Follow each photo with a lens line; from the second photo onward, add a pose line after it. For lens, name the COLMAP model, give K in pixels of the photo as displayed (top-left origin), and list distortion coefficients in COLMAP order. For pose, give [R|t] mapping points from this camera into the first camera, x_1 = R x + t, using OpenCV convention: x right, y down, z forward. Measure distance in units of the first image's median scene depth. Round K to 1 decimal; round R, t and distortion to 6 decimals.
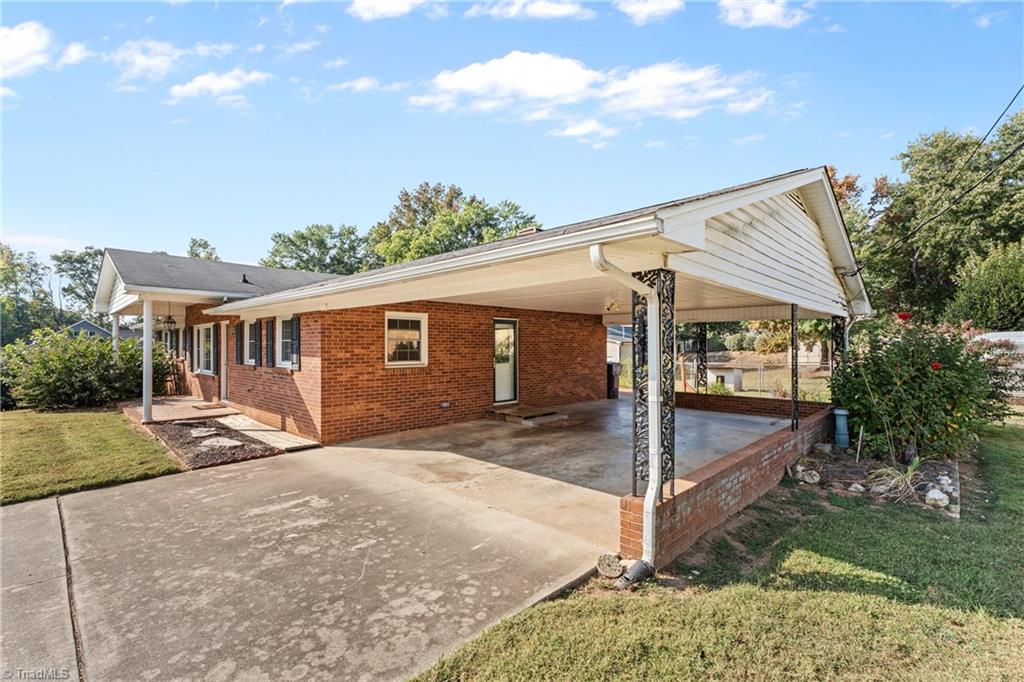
lens RADIAL K [[456.5, 0, 510.9], [0, 456.5, 342.5], [0, 0, 1]] dist [0.008299, -0.001564]
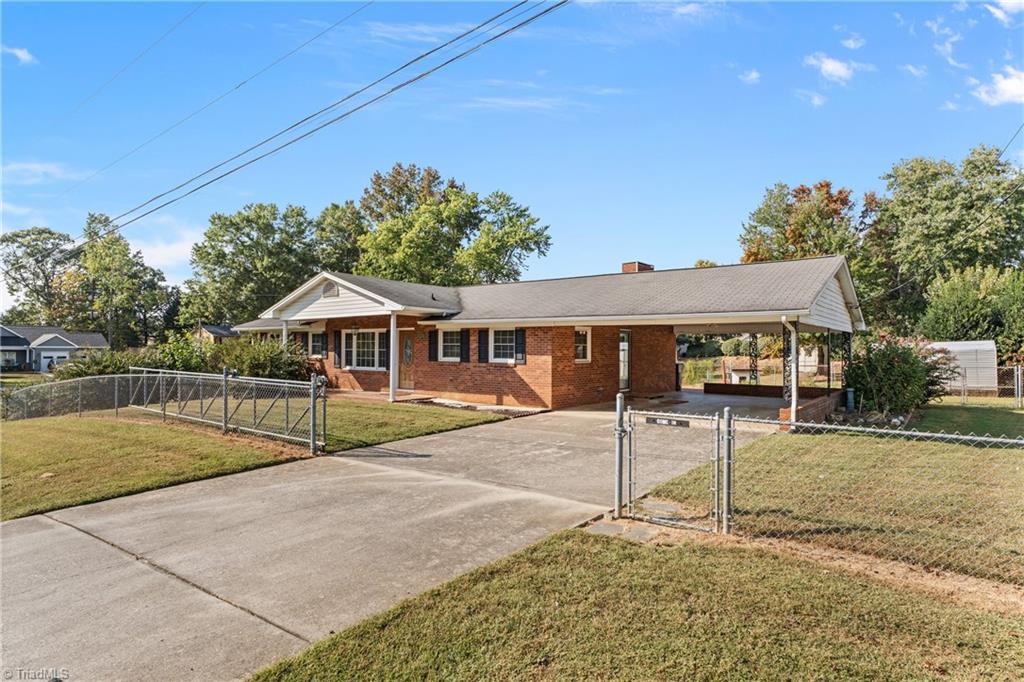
lens RADIAL K [[563.7, 0, 512.6], [0, 563.7, 338.9], [0, 0, 1]] dist [-0.013766, 0.000892]
pose [[0.993682, 0.010272, 0.111758, -0.093173], [-0.009135, 0.999901, -0.010680, -0.000389], [-0.111857, 0.009591, 0.993678, -0.114140]]
